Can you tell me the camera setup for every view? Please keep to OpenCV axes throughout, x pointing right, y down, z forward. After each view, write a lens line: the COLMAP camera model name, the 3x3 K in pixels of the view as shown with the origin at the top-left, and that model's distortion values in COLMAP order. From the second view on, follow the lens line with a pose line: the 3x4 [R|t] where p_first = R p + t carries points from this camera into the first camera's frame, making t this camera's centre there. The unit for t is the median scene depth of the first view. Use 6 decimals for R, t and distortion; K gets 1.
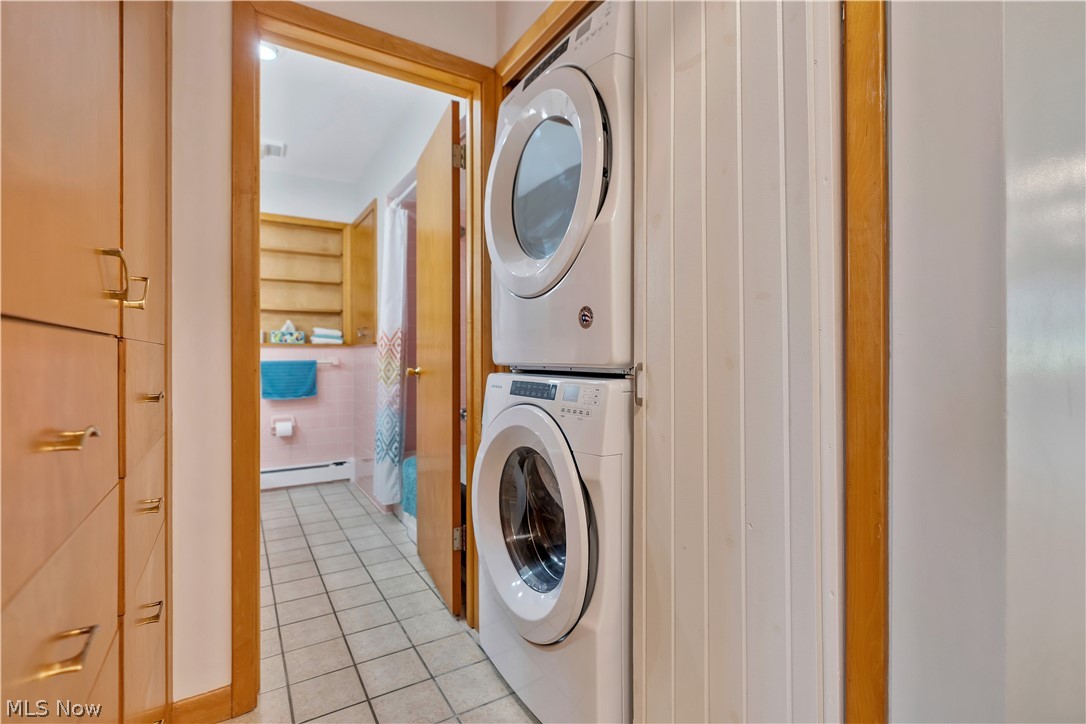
lens RADIAL K [[497.8, 0, 543.0], [0, 497.8, 362.0], [0, 0, 1]] dist [-0.004570, -0.000622]
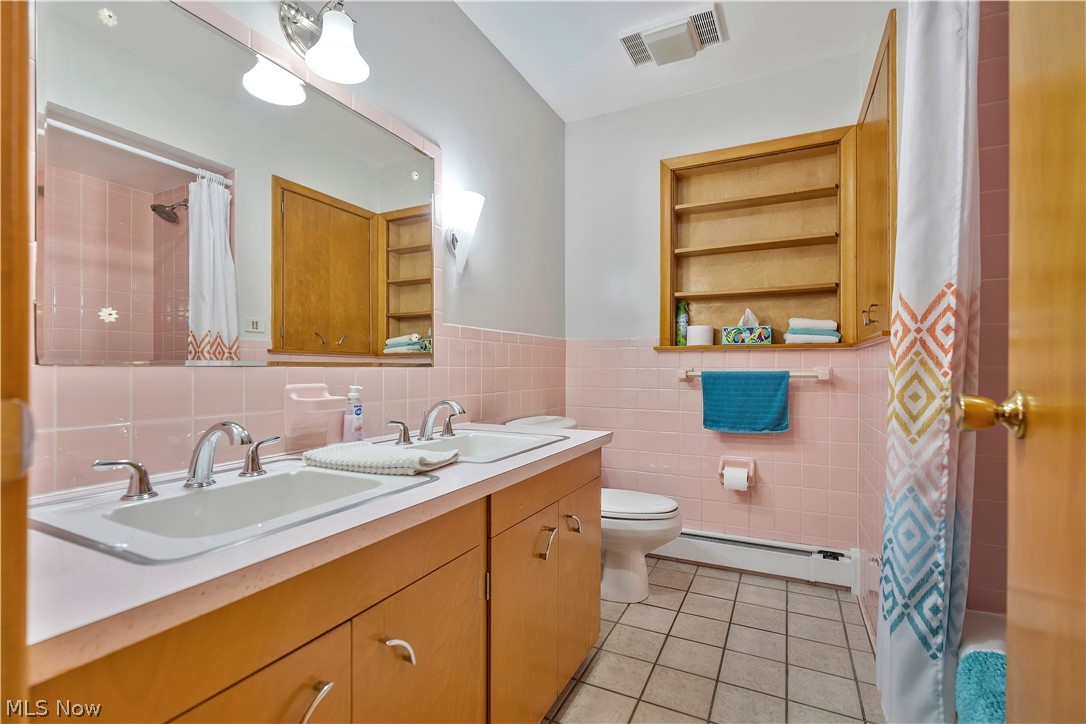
lens RADIAL K [[497.8, 0, 543.0], [0, 497.8, 362.0], [0, 0, 1]] dist [-0.004570, -0.000622]
pose [[0.532634, -0.005006, -0.846331, -0.123607], [-0.021877, 0.999567, -0.019681, 0.003515], [0.846063, 0.028997, 0.532294, 0.492474]]
